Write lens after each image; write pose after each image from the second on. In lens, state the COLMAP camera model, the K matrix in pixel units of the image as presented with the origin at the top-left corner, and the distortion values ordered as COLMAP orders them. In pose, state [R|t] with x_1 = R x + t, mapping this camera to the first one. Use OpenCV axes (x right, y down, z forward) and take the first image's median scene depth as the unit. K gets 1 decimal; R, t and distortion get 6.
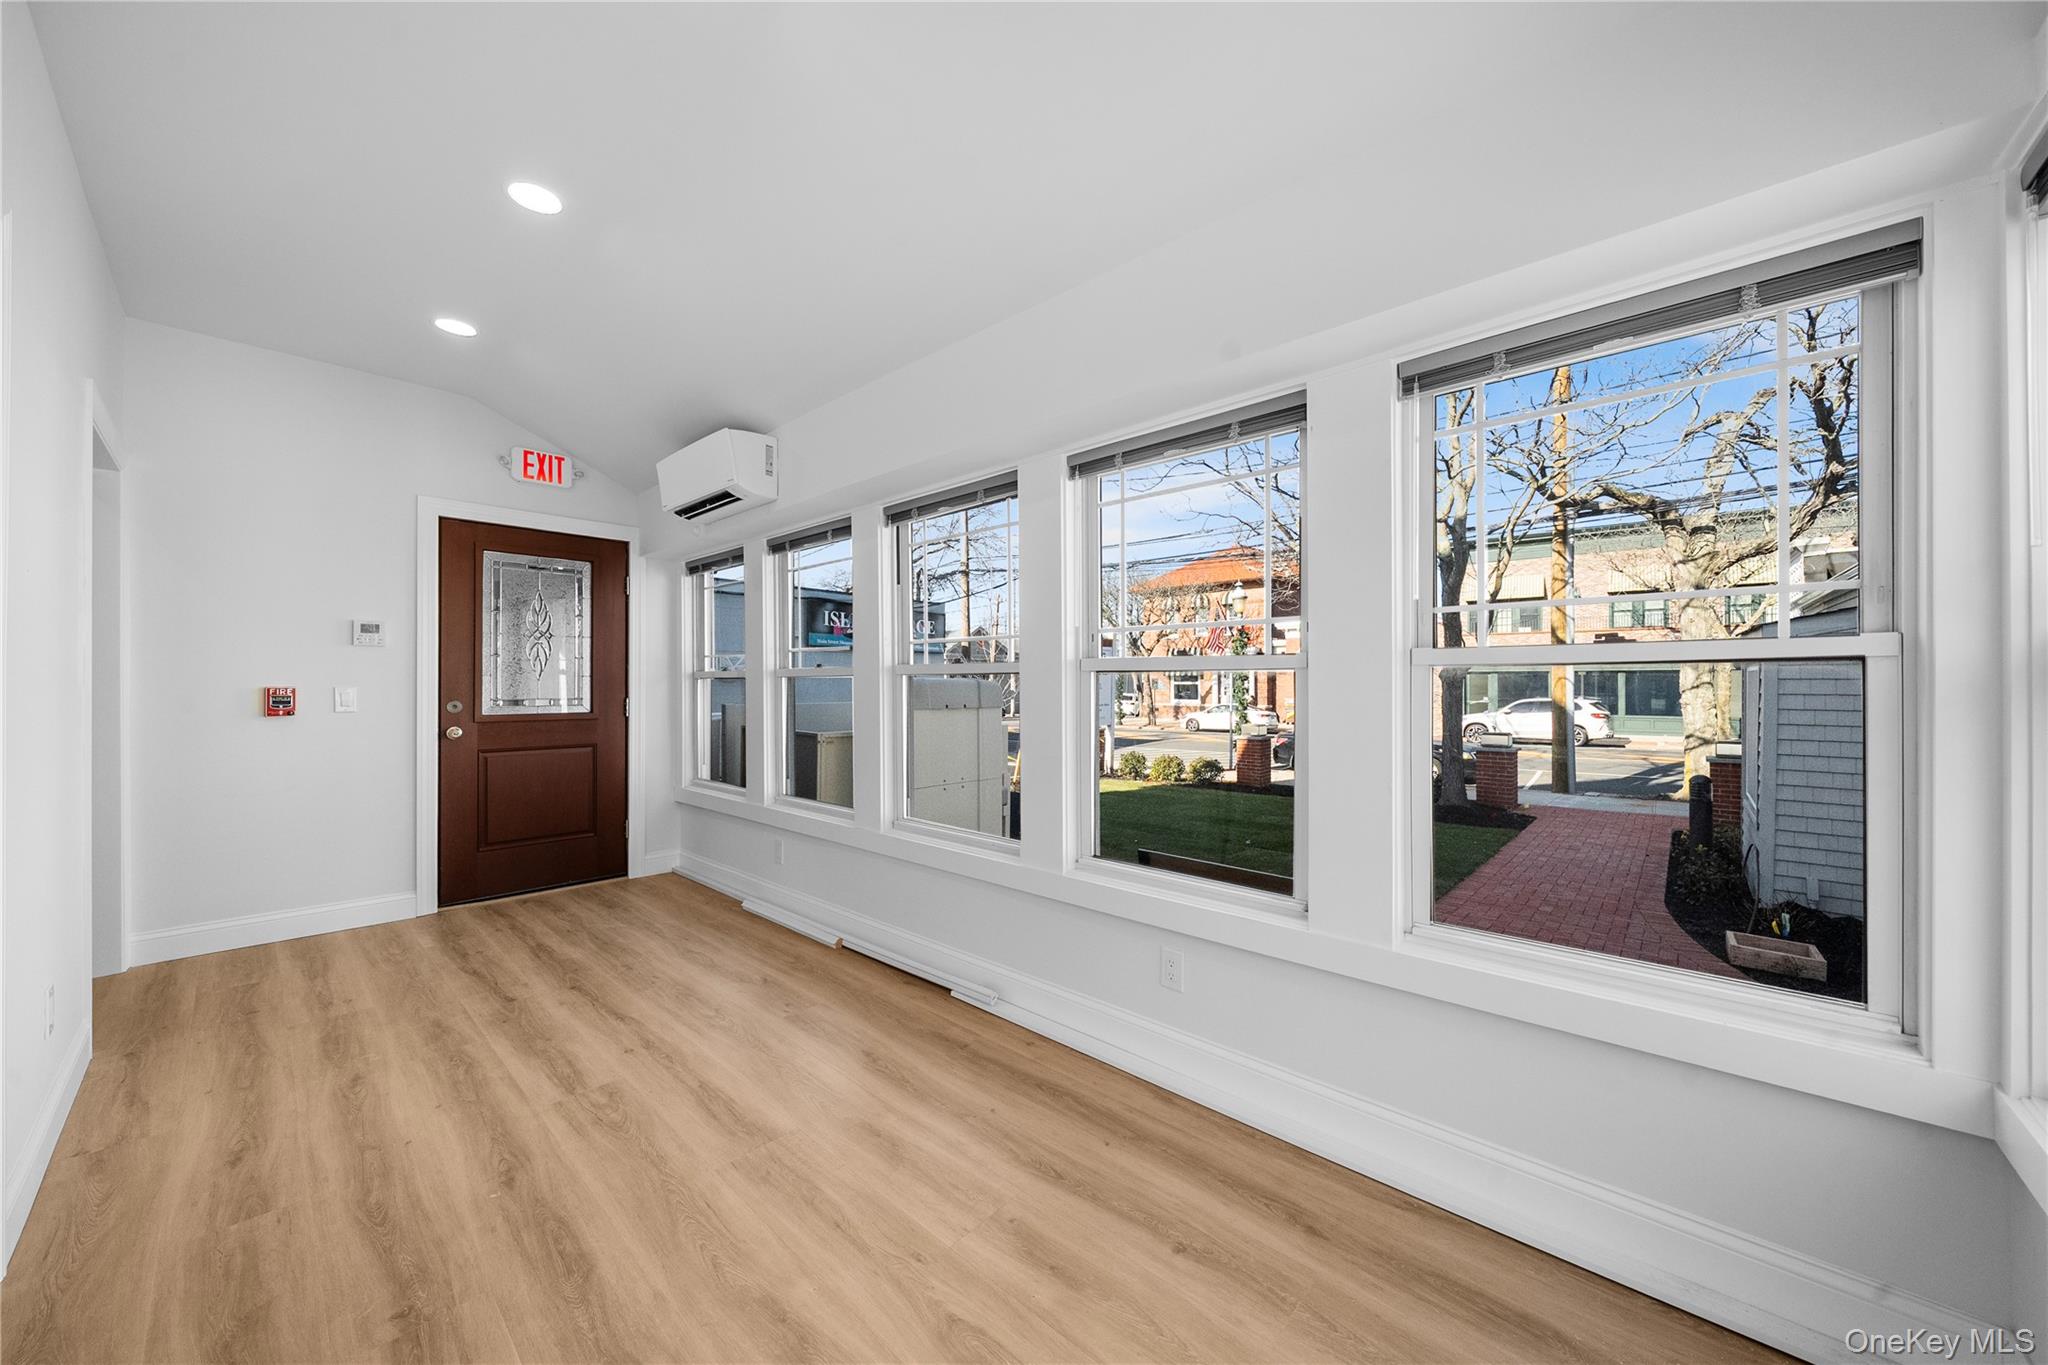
lens RADIAL K [[742.8, 0, 1024.0], [0, 742.8, 682.5], [0, 0, 1]] dist [-0.000015, -0.000193]
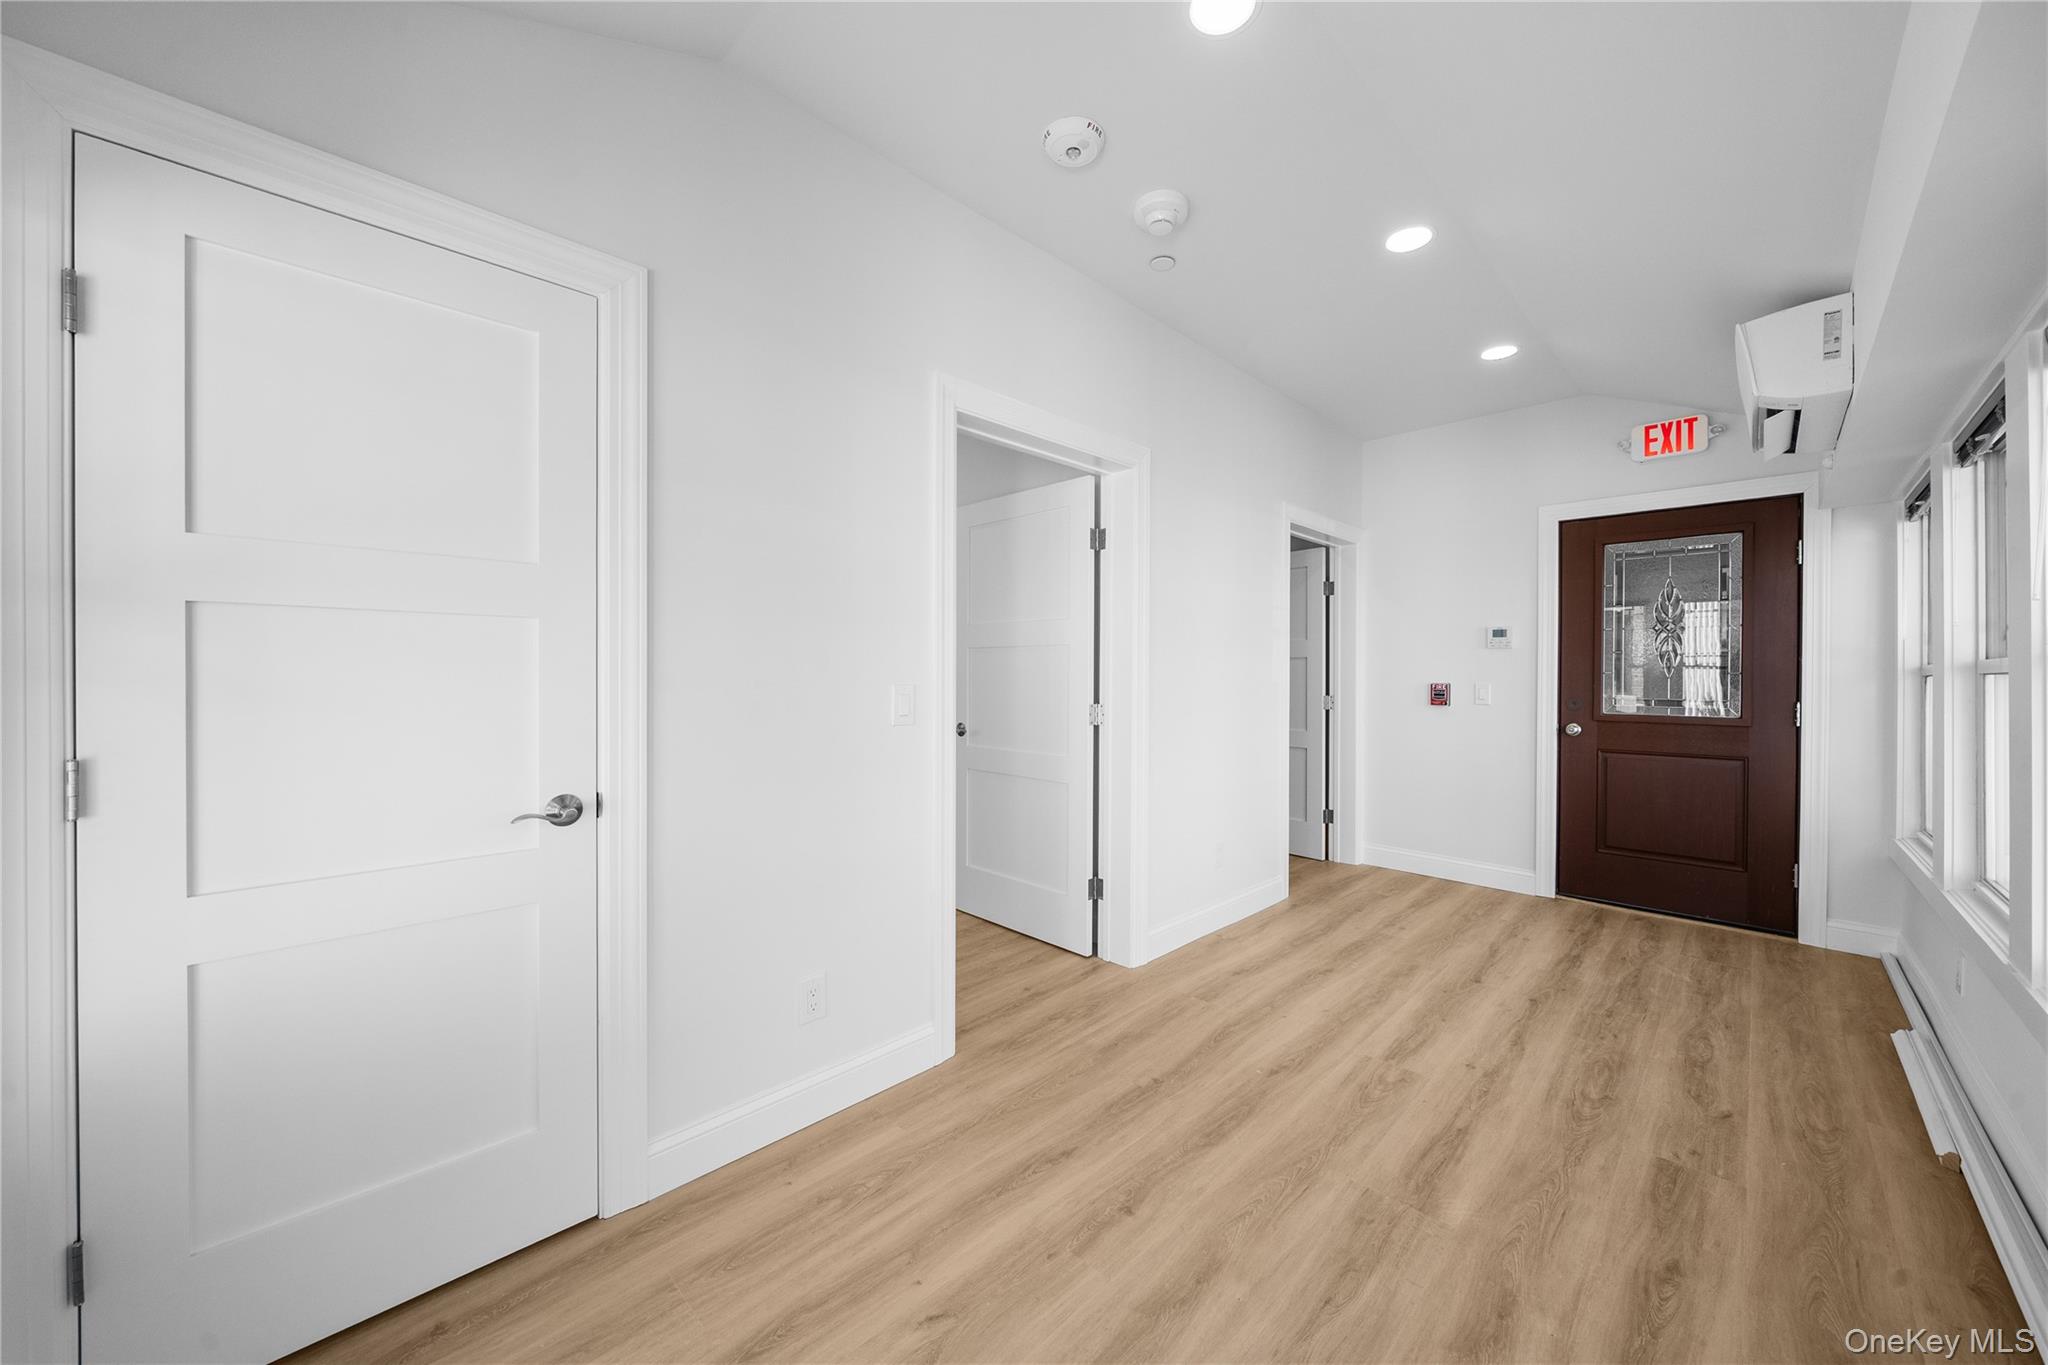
lens RADIAL K [[723.8, 0, 1024.0], [0, 723.8, 682.5], [0, 0, 1]] dist [-0.005858, -0.000131]
pose [[-0.042128, 0.009472, -0.999067, 0.324785], [-0.002626, 0.999951, 0.009591, -0.005661], [0.999109, 0.003027, -0.042101, 0.358879]]
